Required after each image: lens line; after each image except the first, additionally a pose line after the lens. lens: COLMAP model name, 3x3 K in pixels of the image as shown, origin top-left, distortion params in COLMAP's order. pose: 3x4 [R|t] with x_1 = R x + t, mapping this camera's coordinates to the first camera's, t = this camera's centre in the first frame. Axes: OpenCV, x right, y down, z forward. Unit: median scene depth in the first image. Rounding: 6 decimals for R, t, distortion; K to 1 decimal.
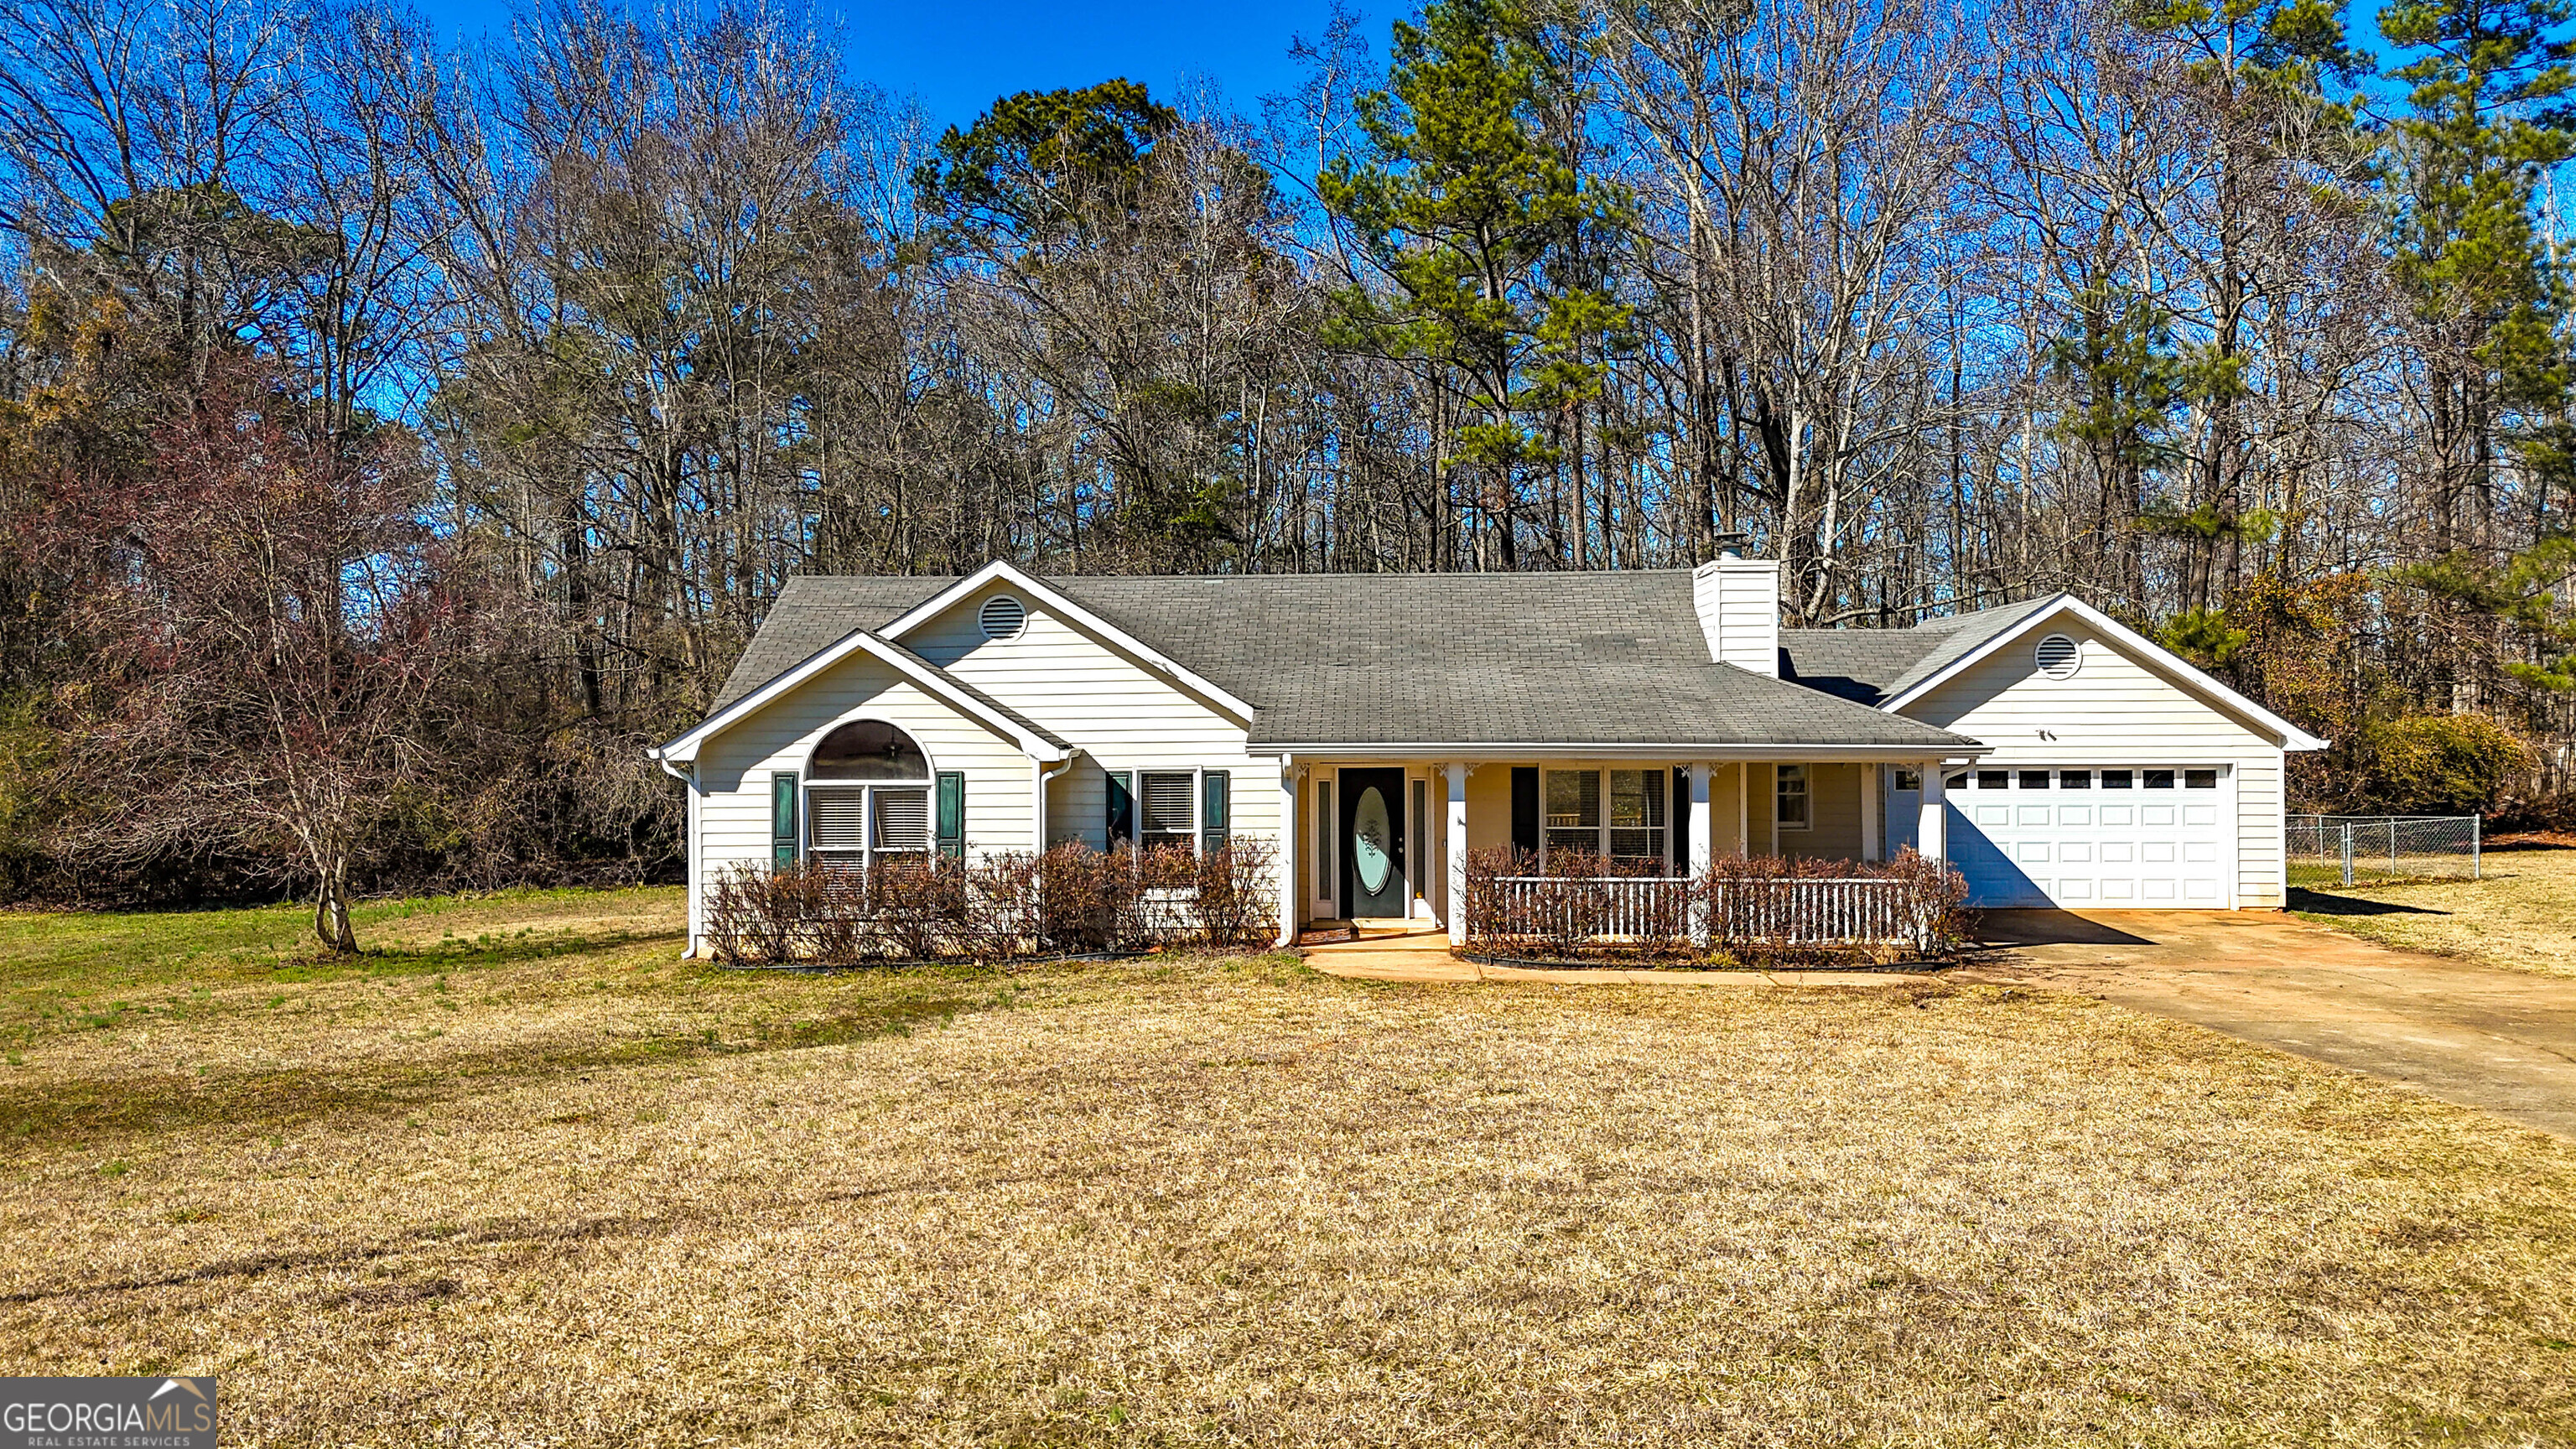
lens RADIAL K [[1898.1, 0, 1300.7], [0, 1898.1, 716.2], [0, 0, 1]] dist [0.072472, -0.073753]
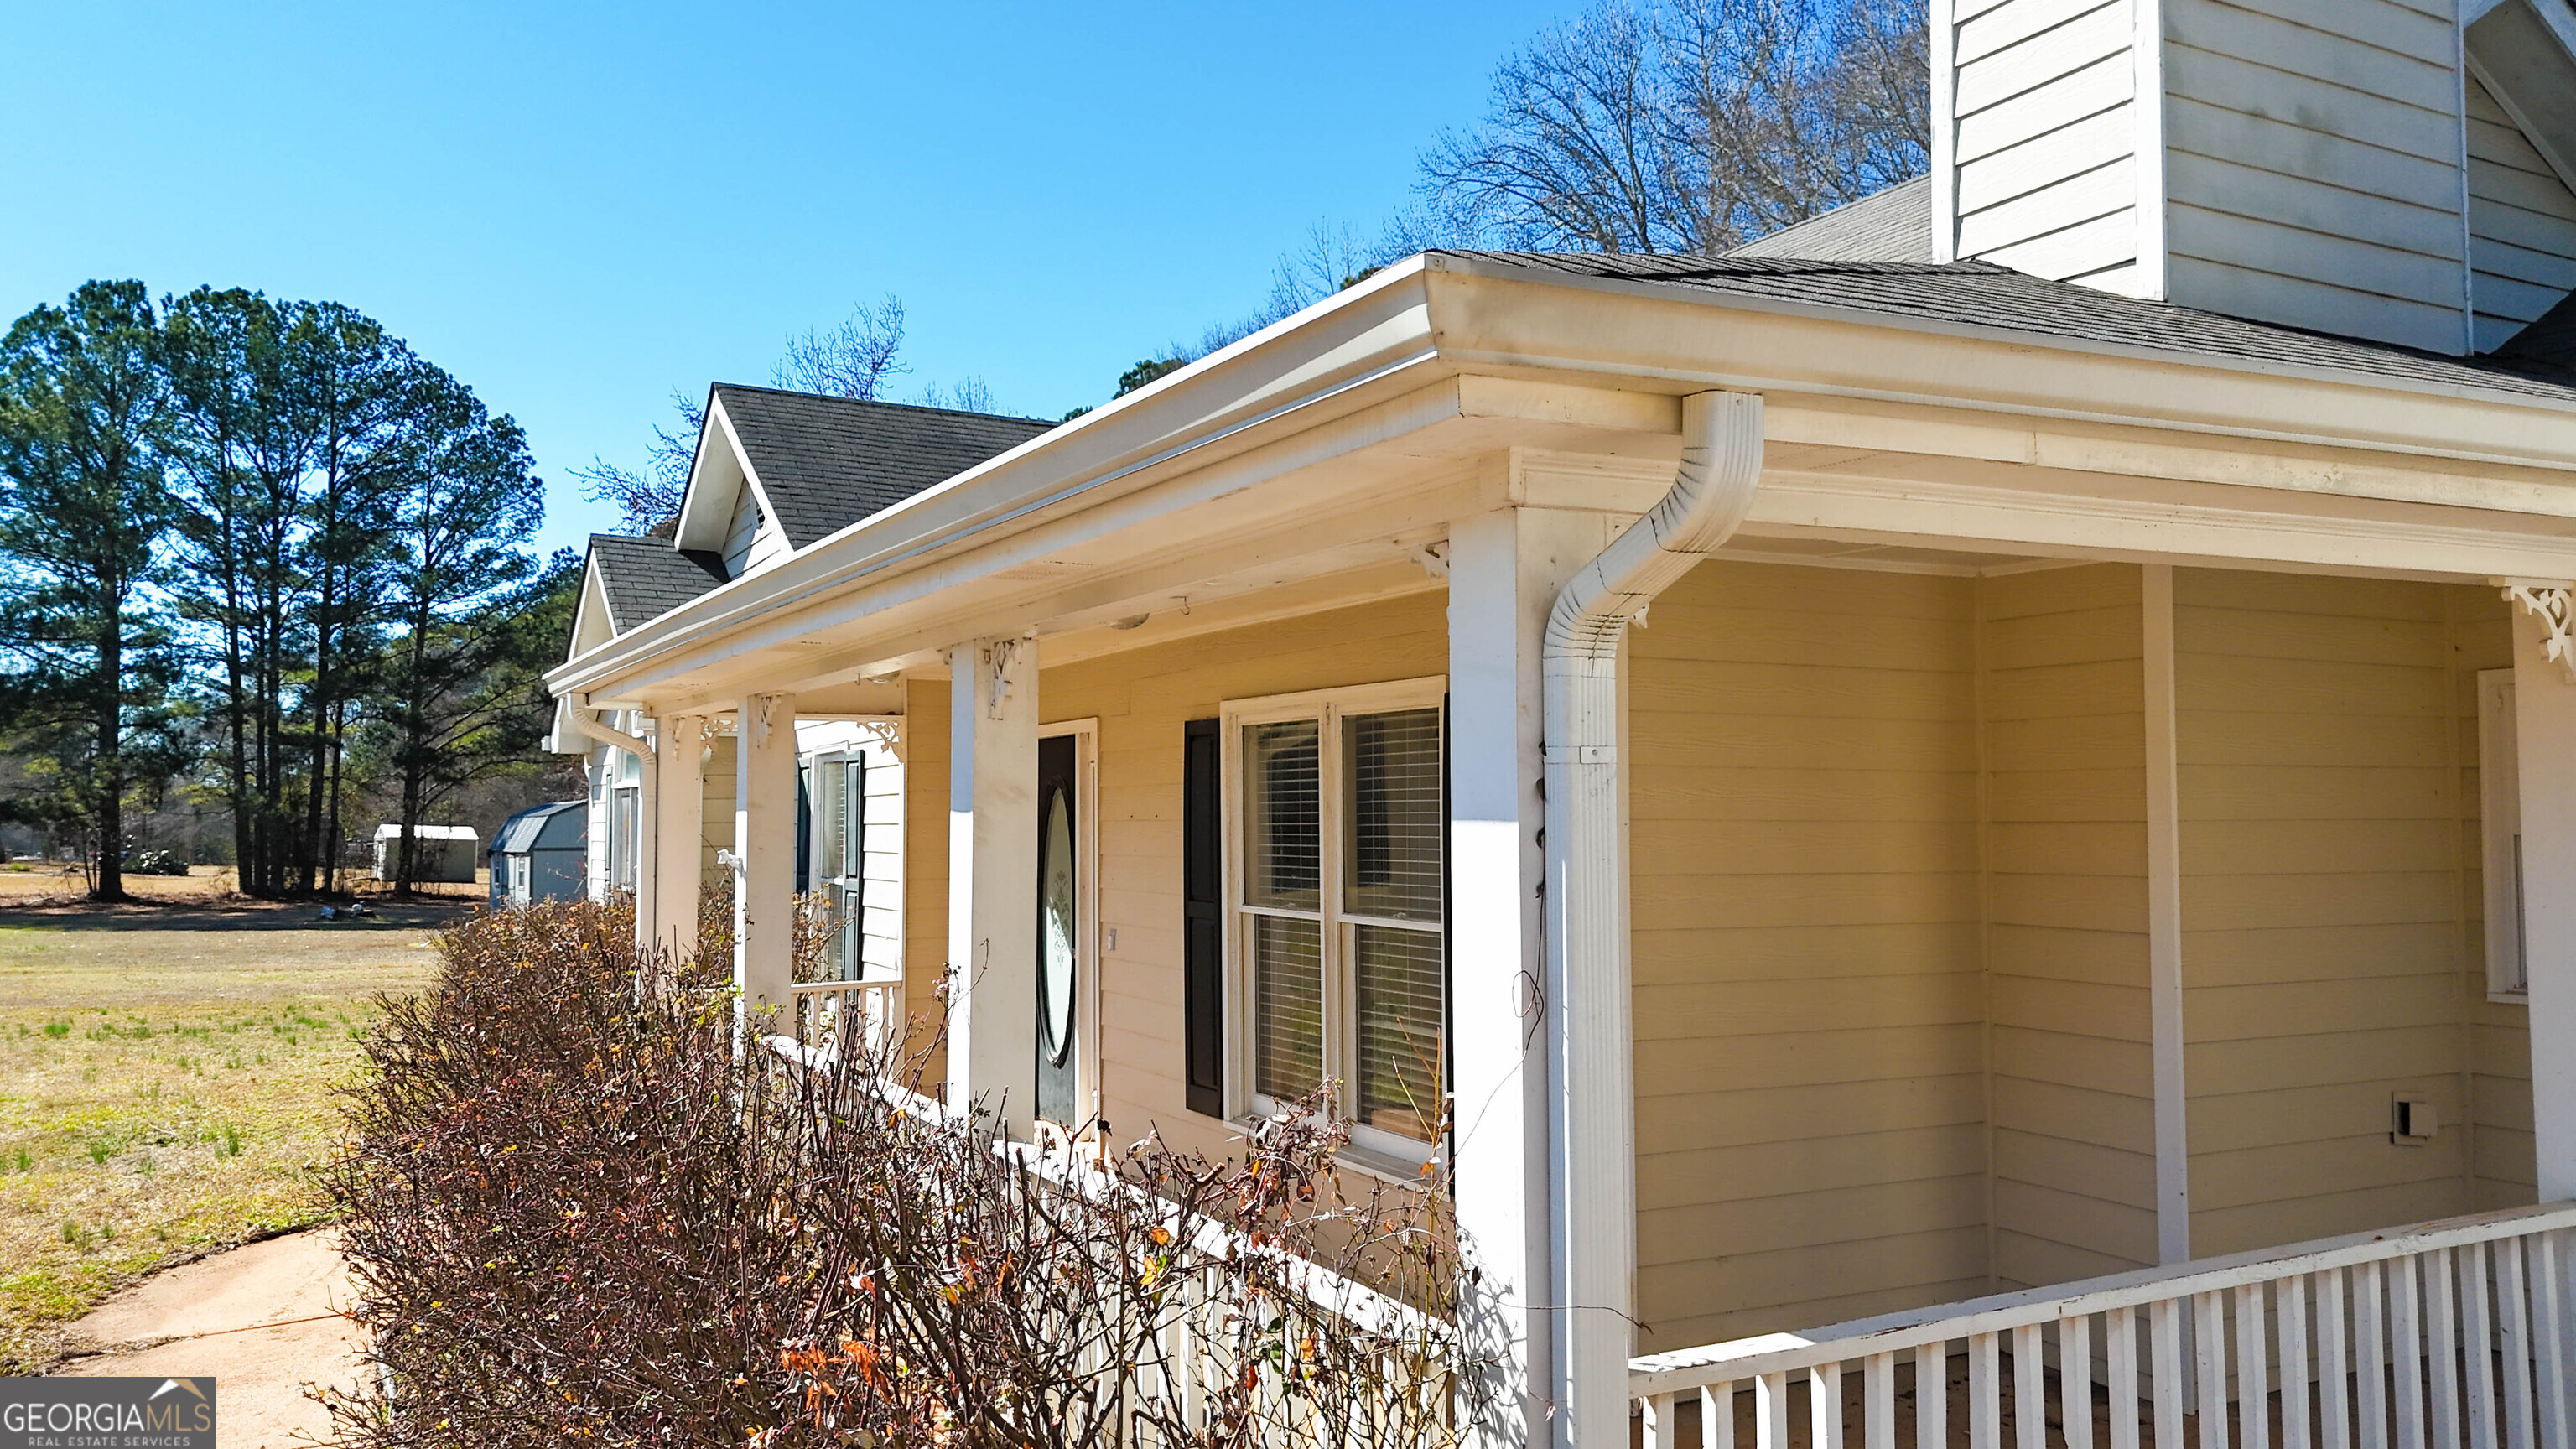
lens RADIAL K [[1898.1, 0, 1296.1], [0, 1898.1, 727.8], [0, 0, 1]] dist [0.072472, -0.073753]
pose [[0.504257, -0.037345, -0.862746, 0.406535], [0.004003, 0.999155, -0.040910, 0.041693], [0.863545, 0.017175, 0.503980, 0.850193]]
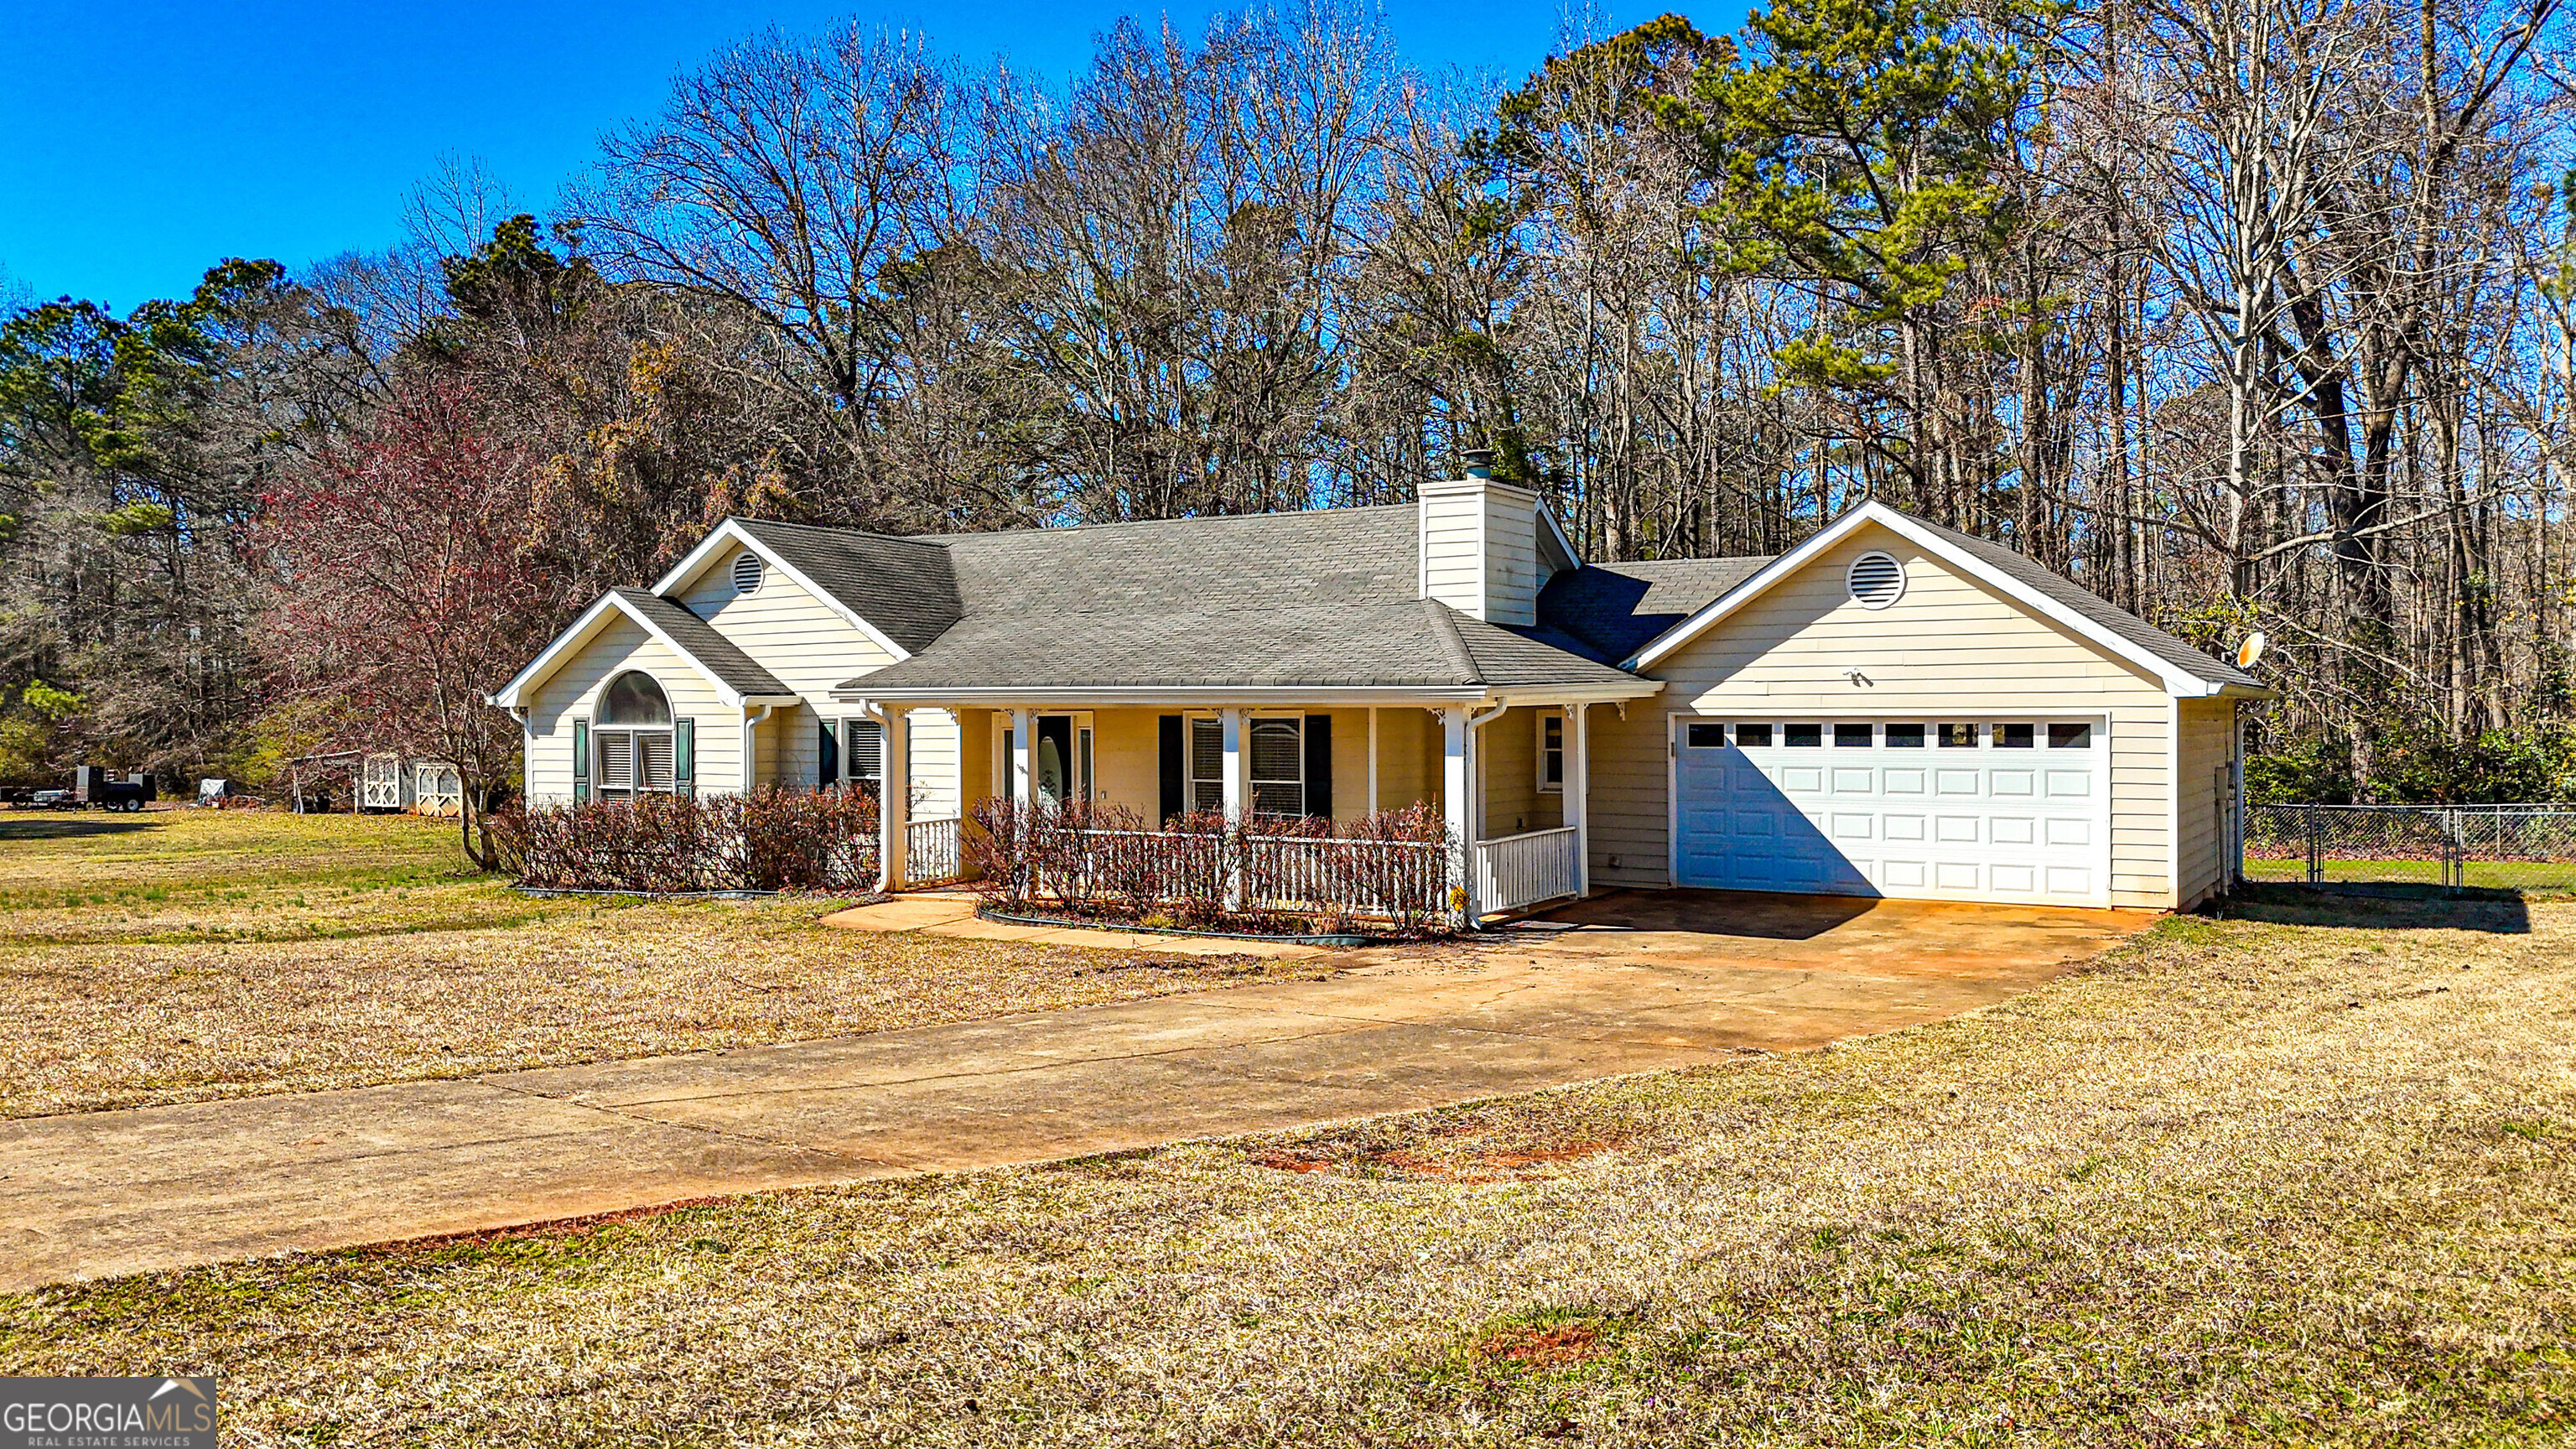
lens RADIAL K [[1898.1, 0, 1298.0], [0, 1898.1, 729.3], [0, 0, 1]] dist [0.072472, -0.073753]
pose [[0.878808, 0.005129, -0.477147, 0.619506], [0.003491, 0.999846, 0.017179, 0.017899], [0.477162, -0.016763, 0.878655, 0.209160]]
